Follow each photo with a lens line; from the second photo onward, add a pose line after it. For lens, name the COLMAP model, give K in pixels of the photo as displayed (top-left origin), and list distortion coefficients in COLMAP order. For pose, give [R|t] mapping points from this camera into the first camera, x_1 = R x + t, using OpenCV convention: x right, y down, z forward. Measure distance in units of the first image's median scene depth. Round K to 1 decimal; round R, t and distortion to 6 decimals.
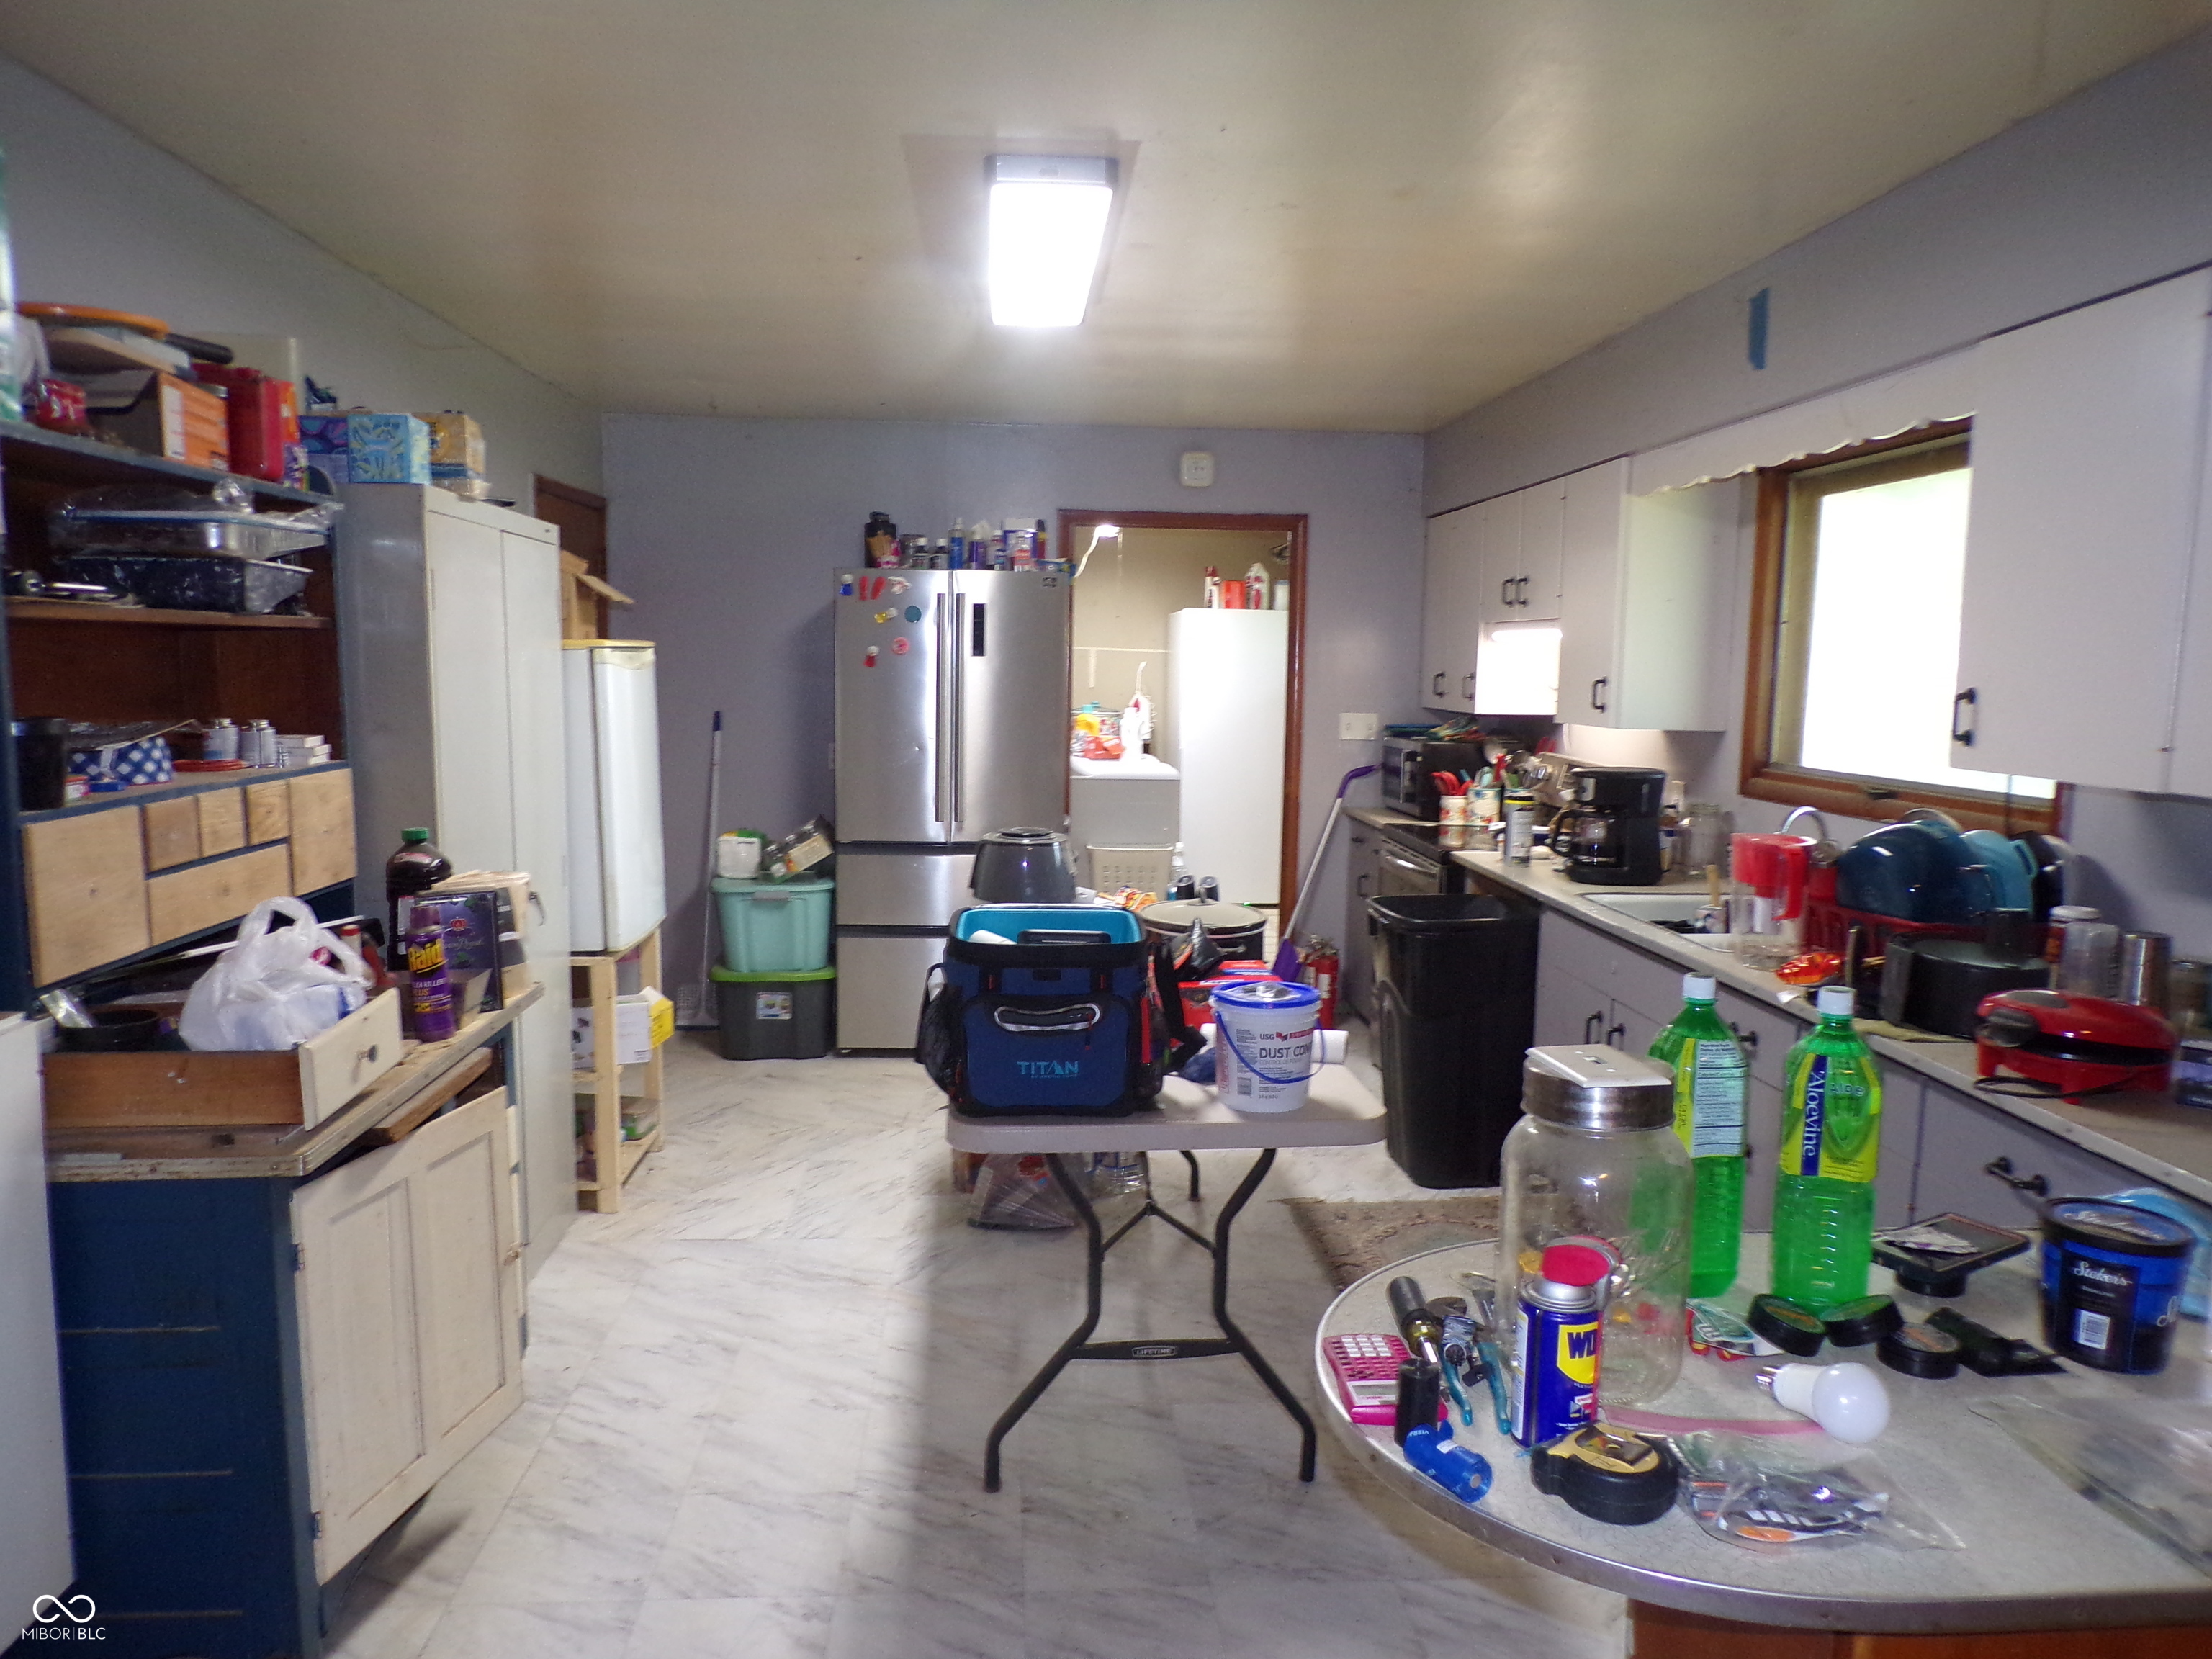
lens RADIAL K [[1528.3, 0, 1111.7], [0, 1528.3, 834.0], [0, 0, 1]] dist [0.001802, 0.002407]
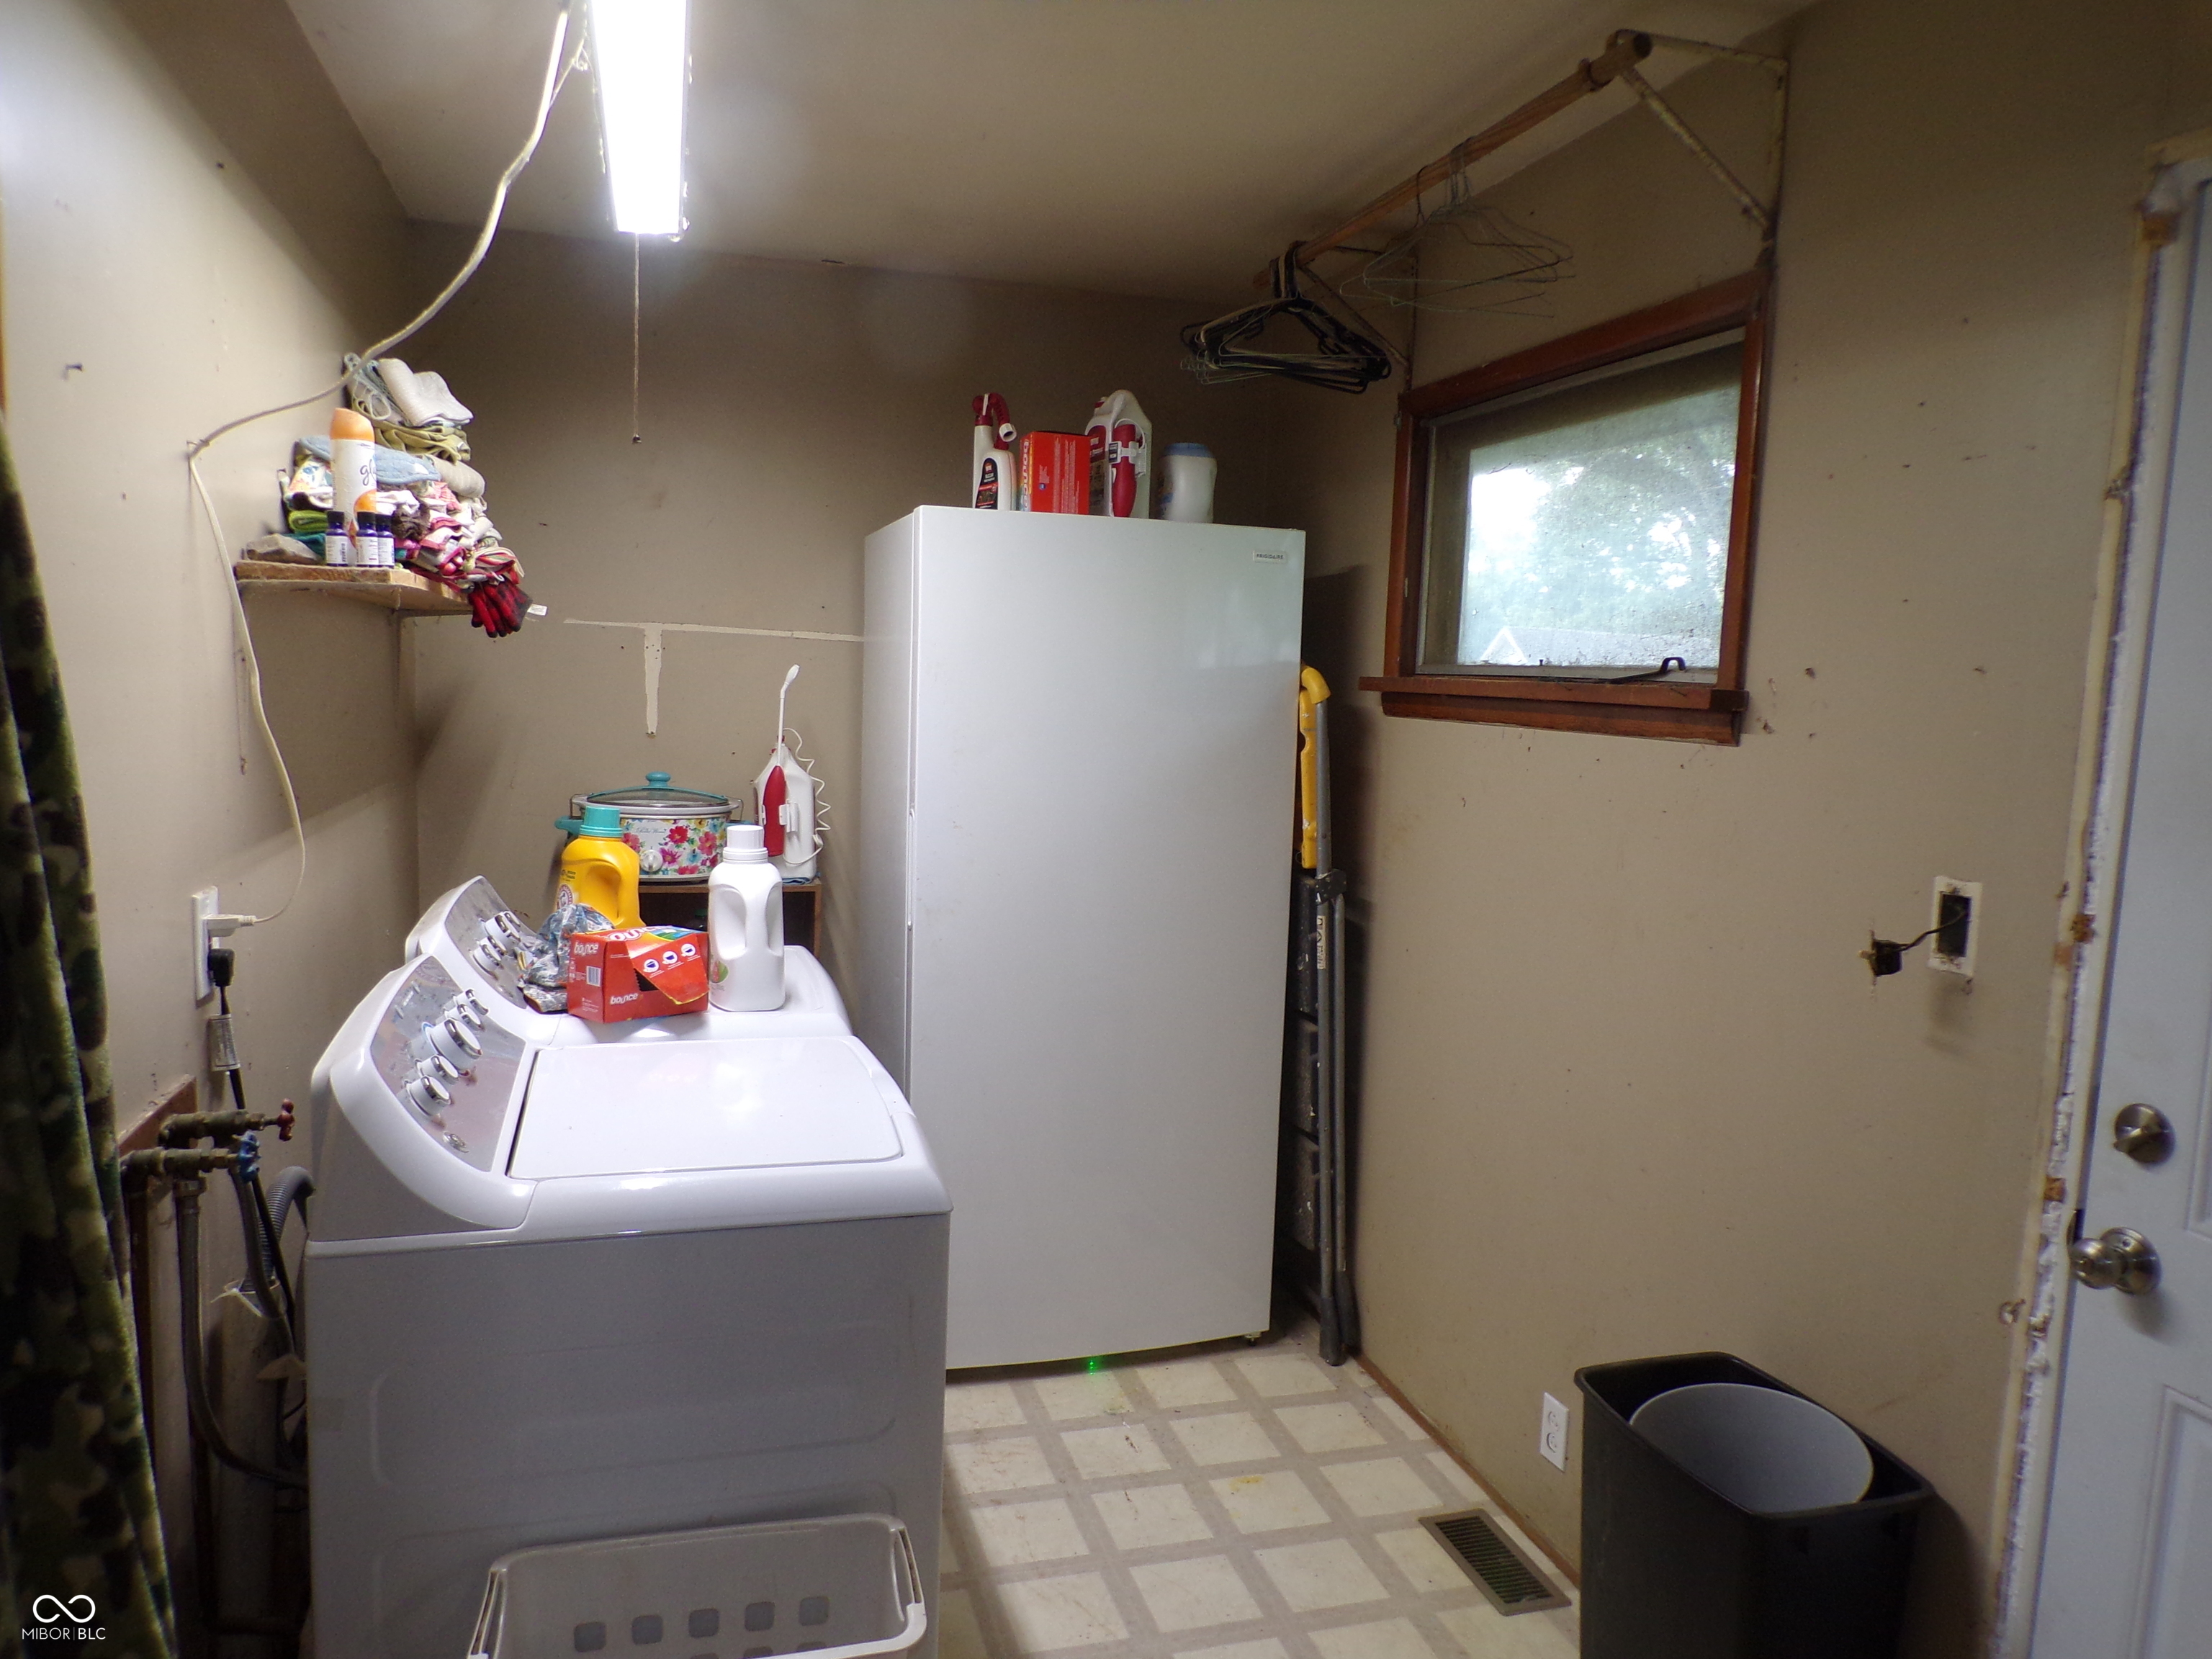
lens RADIAL K [[1528.3, 0, 1099.9], [0, 1528.3, 828.1], [0, 0, 1]] dist [0.001802, 0.002407]
pose [[0.978003, -0.006042, 0.208503, 0.016396], [0.007833, 0.999939, -0.007766, -0.073195], [-0.208443, 0.009229, 0.977991, 0.658160]]
